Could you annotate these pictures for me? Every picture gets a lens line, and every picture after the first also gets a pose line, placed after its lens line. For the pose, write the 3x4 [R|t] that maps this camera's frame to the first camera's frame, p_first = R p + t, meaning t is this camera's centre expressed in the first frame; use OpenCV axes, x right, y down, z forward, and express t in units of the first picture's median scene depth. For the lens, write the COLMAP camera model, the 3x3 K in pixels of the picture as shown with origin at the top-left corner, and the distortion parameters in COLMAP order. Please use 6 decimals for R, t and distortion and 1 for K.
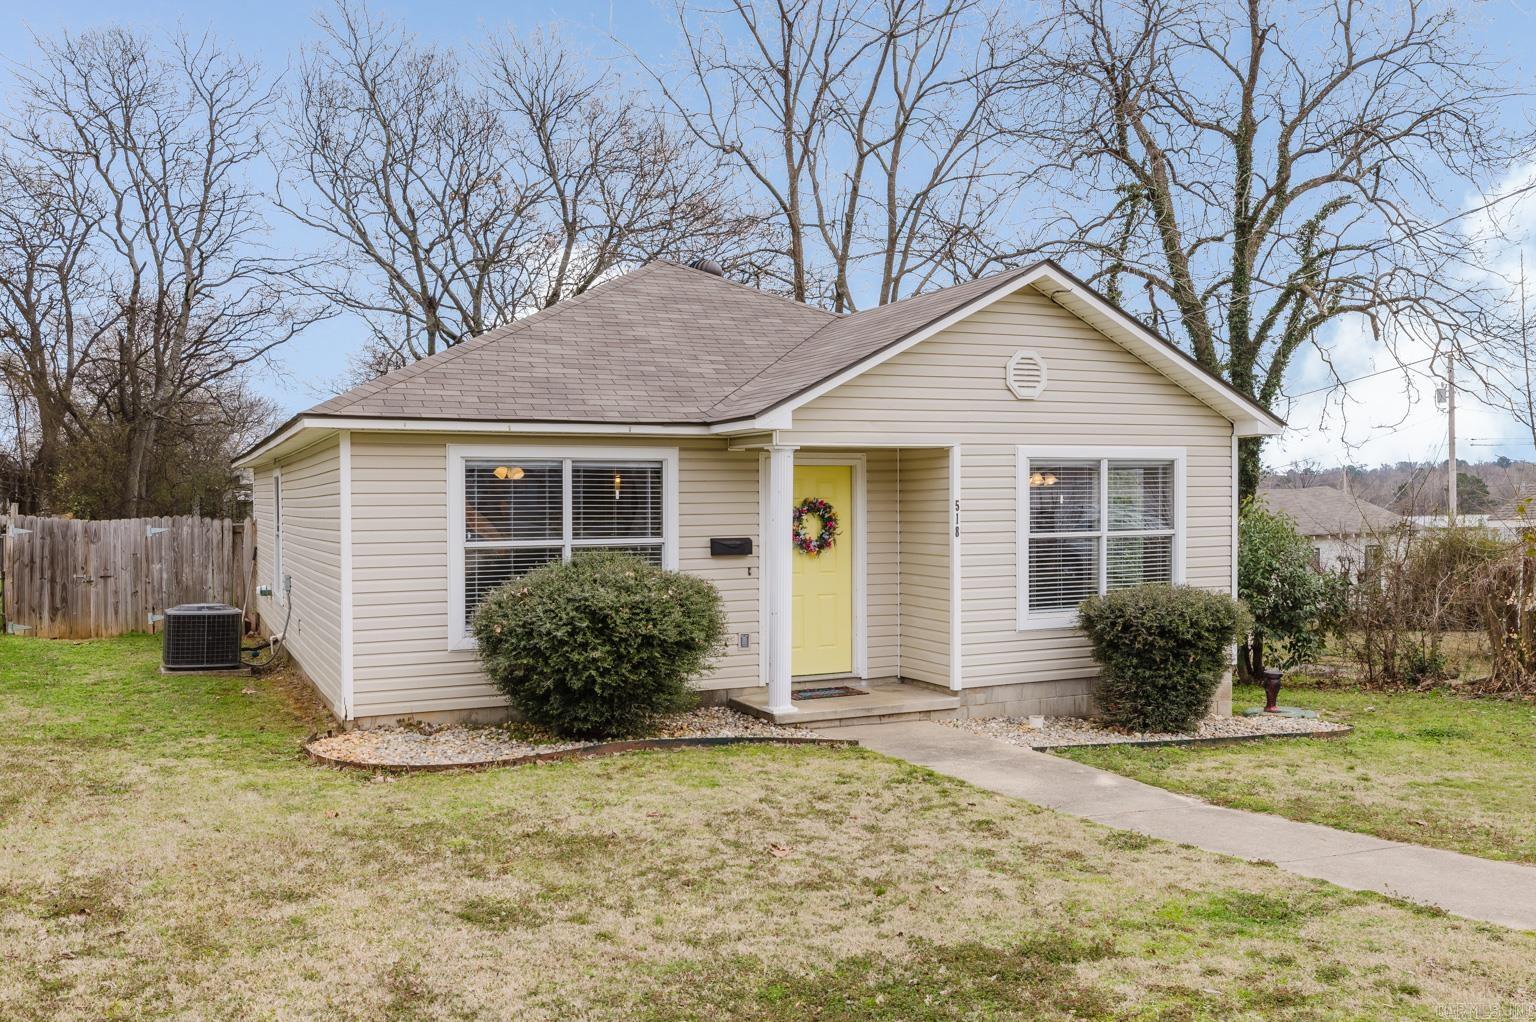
lens RADIAL K [[1216.2, 0, 768.0], [0, 1216.2, 511.0], [0, 0, 1]] dist [-0.007474, -0.002125]
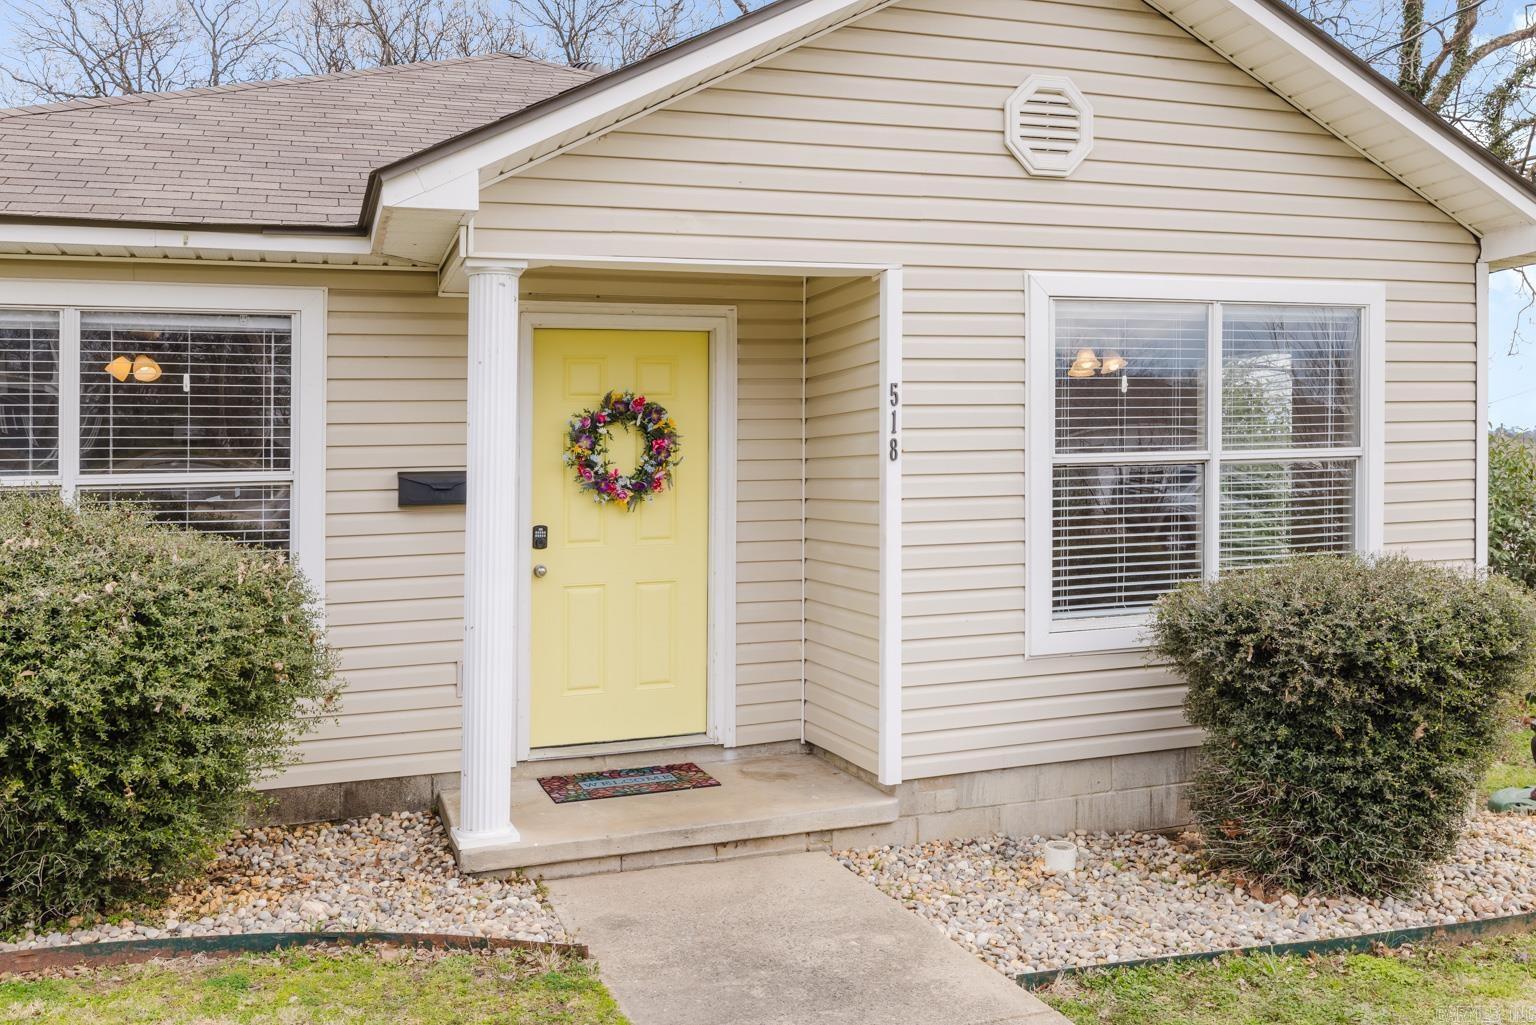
lens RADIAL K [[1251.5, 0, 758.1], [0, 1251.5, 532.6], [0, 0, 1]] dist [-0.005989, 0.003525]
pose [[0.995836, -0.010220, -0.090592, 0.146027], [0.013727, 0.999177, 0.038175, 0.029752], [0.090128, -0.039260, 0.995156, 0.505825]]
